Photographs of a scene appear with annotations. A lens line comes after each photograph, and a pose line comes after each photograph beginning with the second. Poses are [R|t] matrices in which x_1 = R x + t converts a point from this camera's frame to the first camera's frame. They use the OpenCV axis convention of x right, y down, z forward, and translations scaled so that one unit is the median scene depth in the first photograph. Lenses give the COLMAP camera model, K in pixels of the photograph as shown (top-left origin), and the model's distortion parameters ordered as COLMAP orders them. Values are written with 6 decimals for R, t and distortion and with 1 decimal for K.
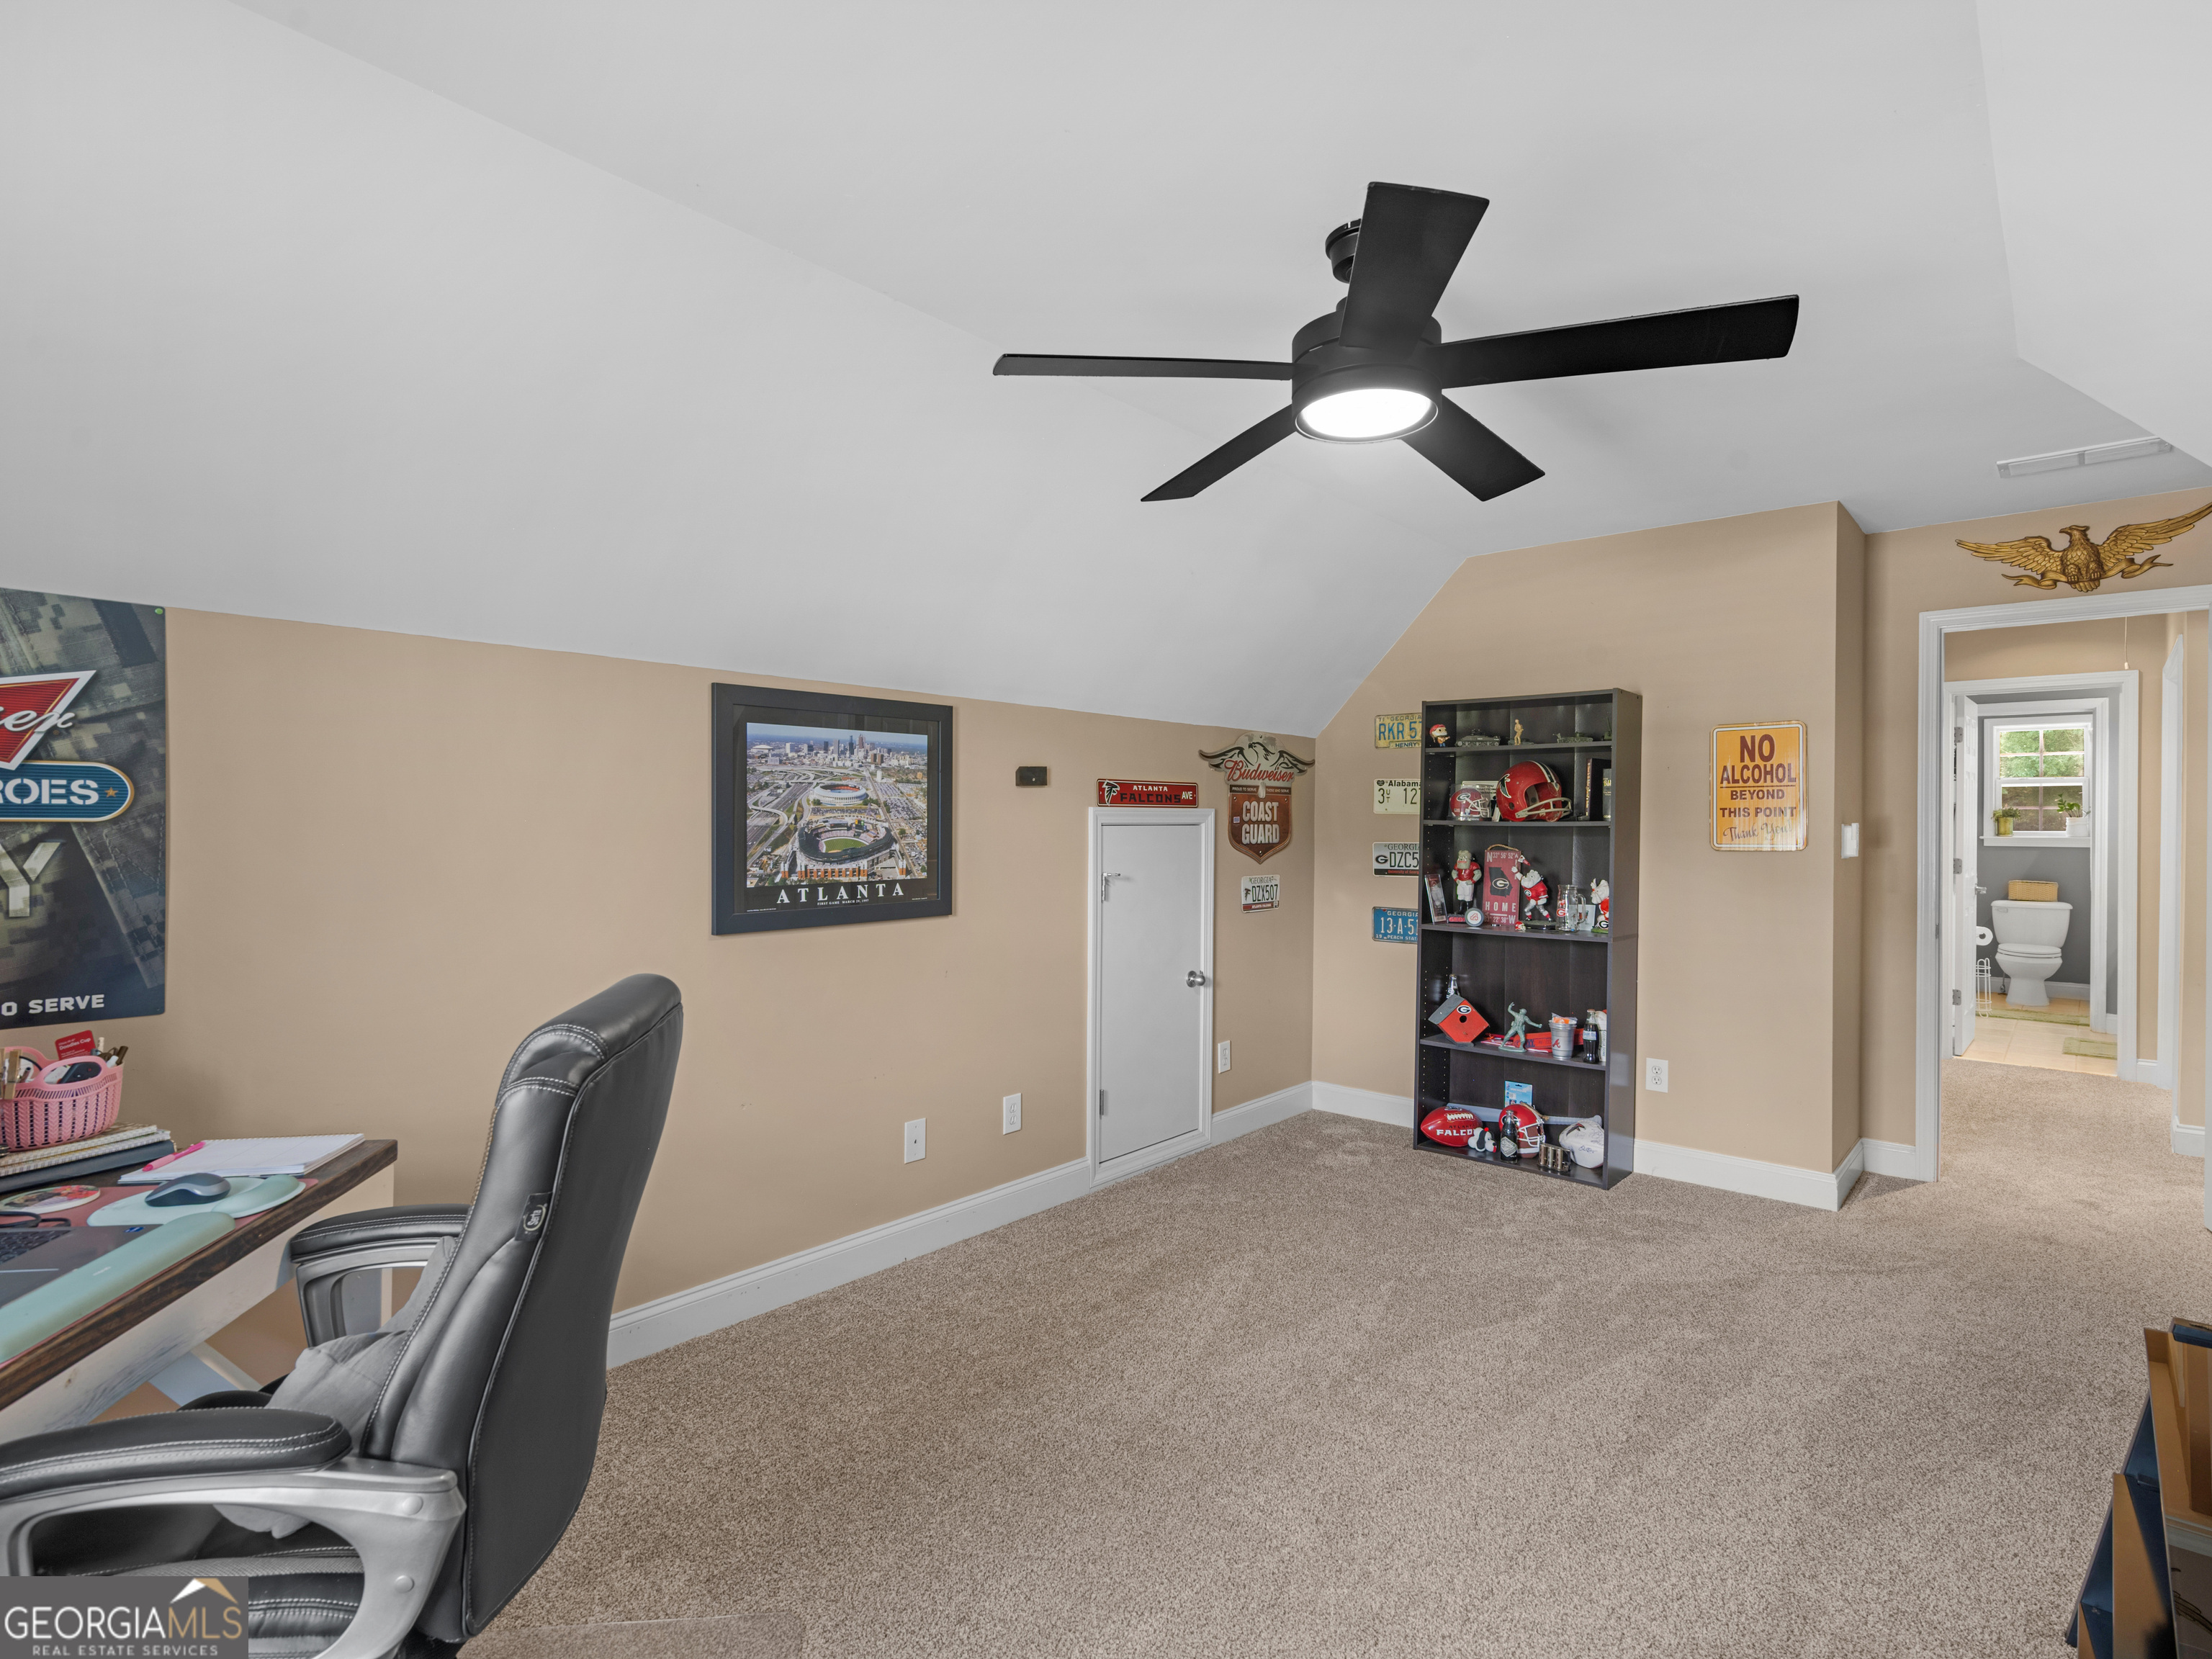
lens RADIAL K [[1145.6, 0, 1102.7], [0, 1145.6, 818.8], [0, 0, 1]] dist [-0.004458, 0.002003]
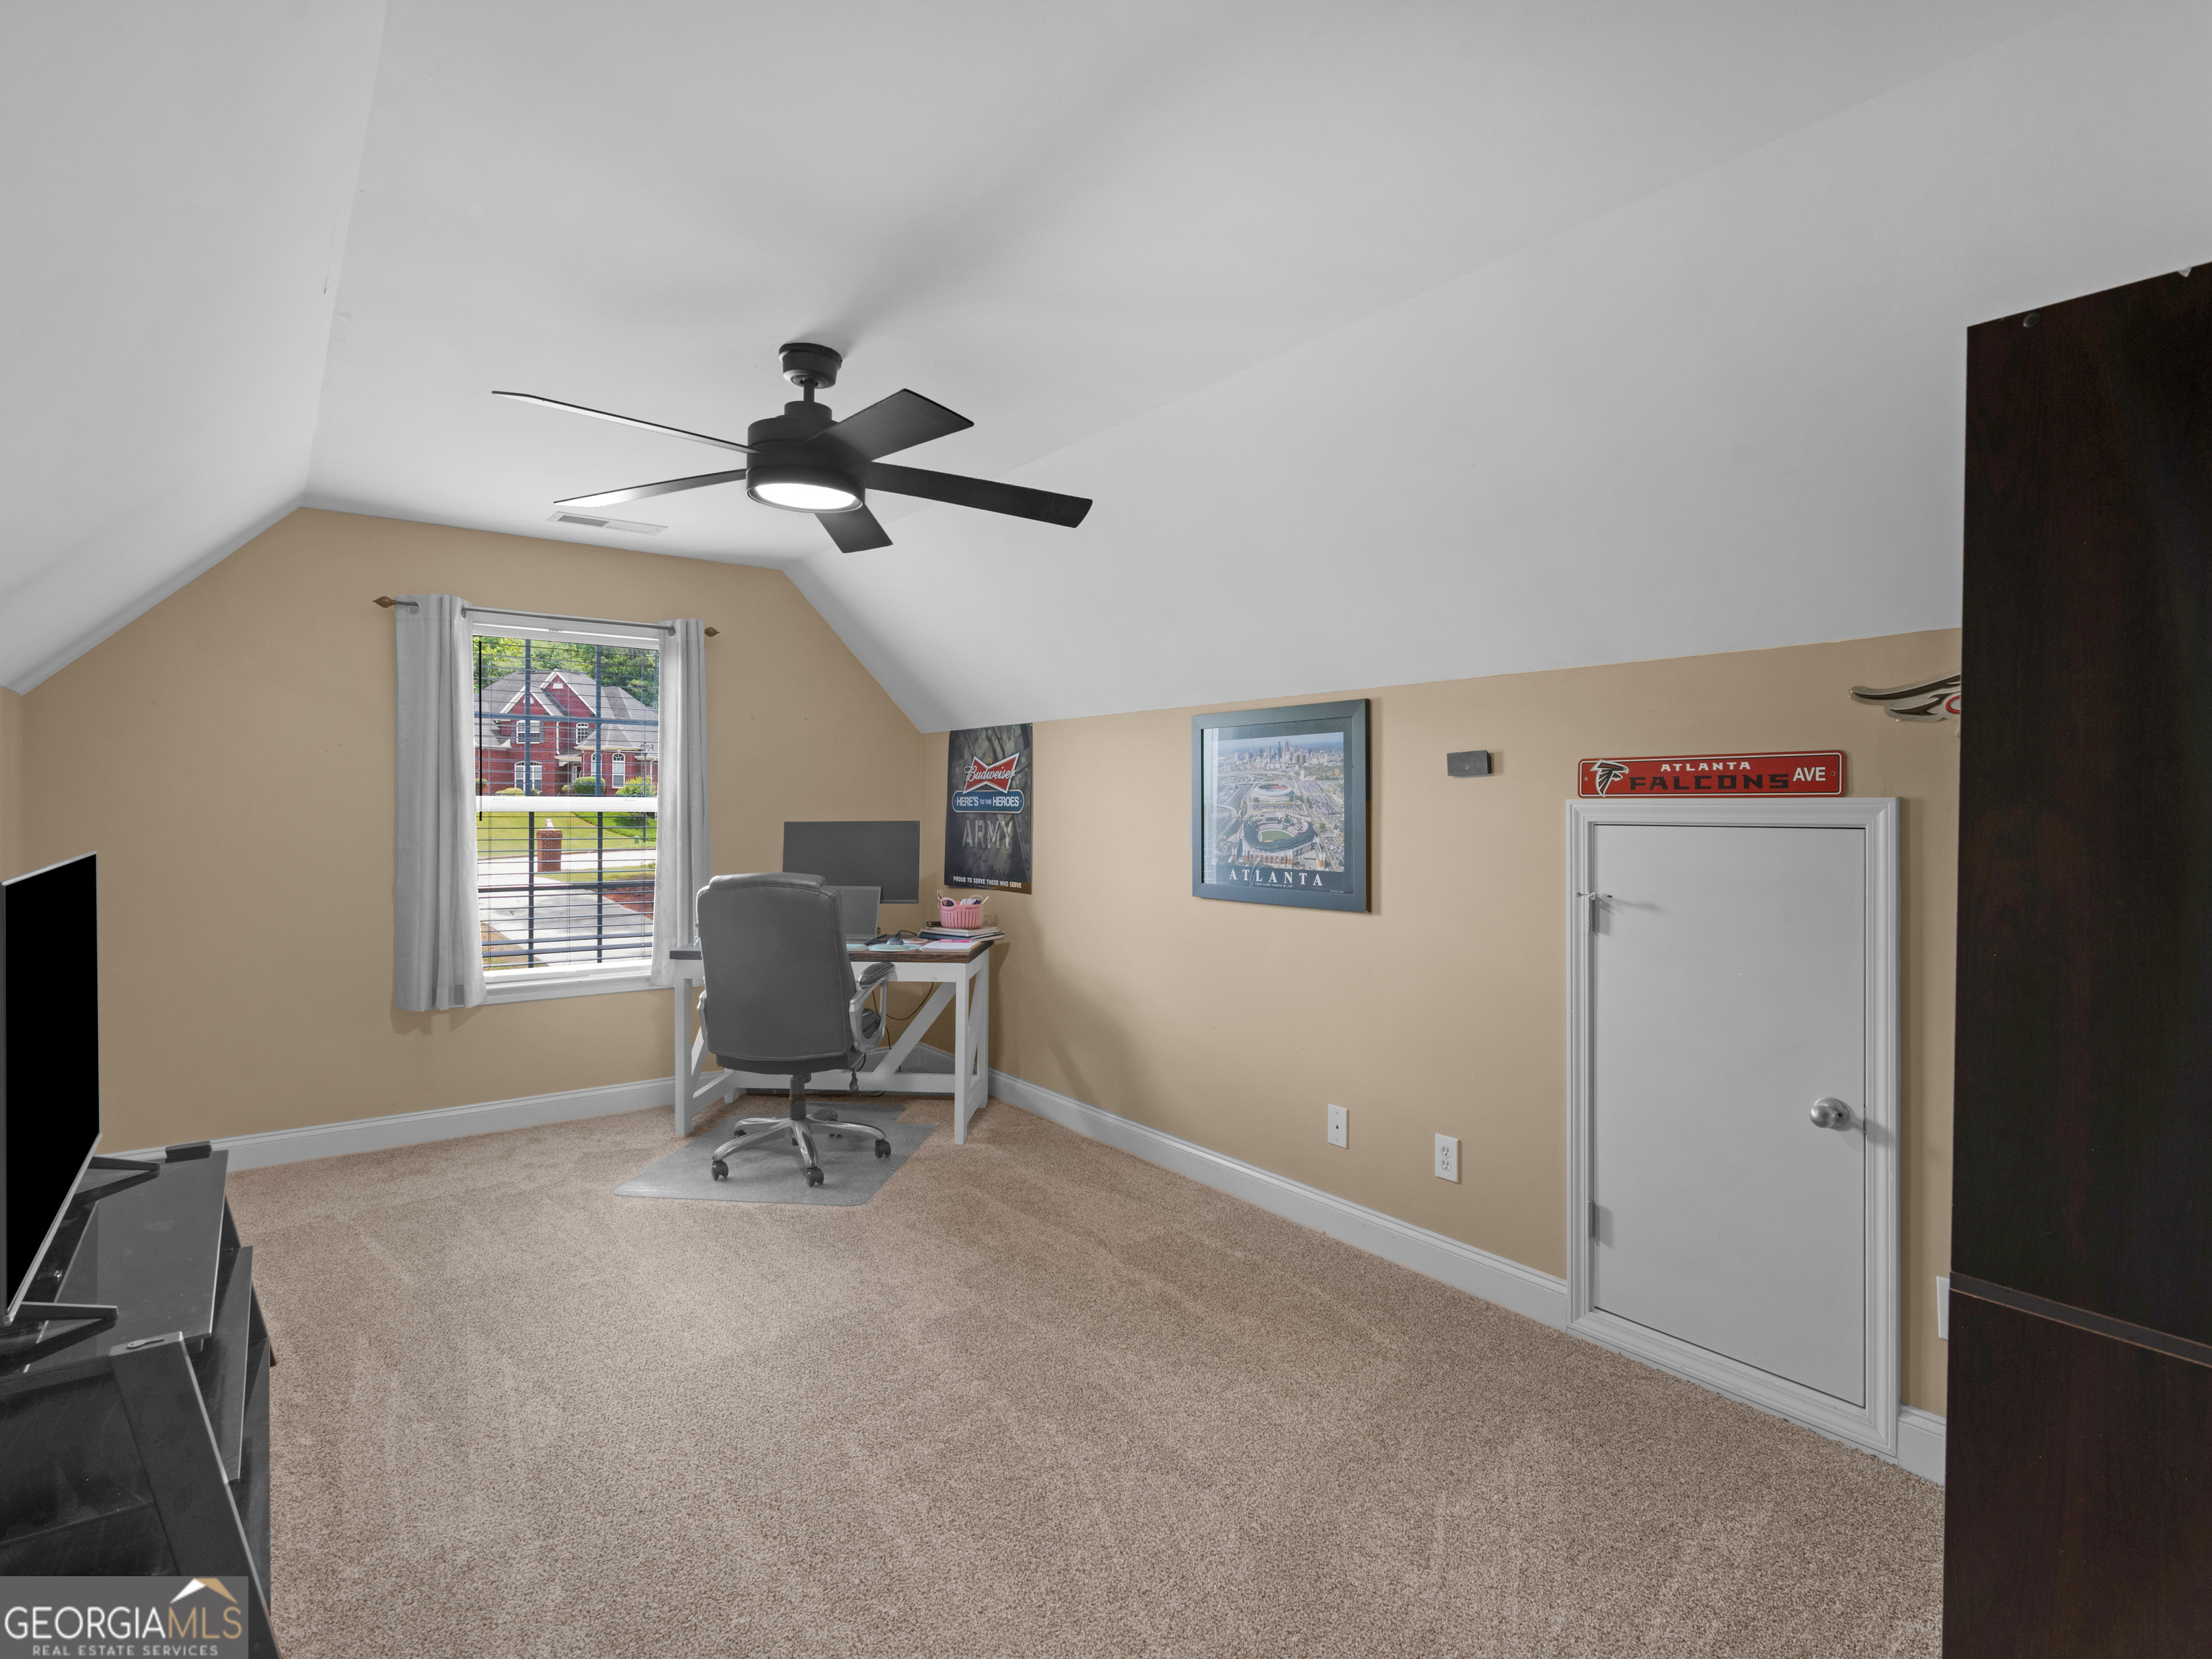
lens RADIAL K [[1145.6, 0, 1103.6], [0, 1145.6, 825.0], [0, 0, 1]] dist [-0.004458, 0.002003]
pose [[-0.225758, 0.003300, -0.974178, 0.918781], [-0.012141, 0.999907, 0.006201, 0.006283], [0.974108, 0.013227, -0.225697, 1.059068]]
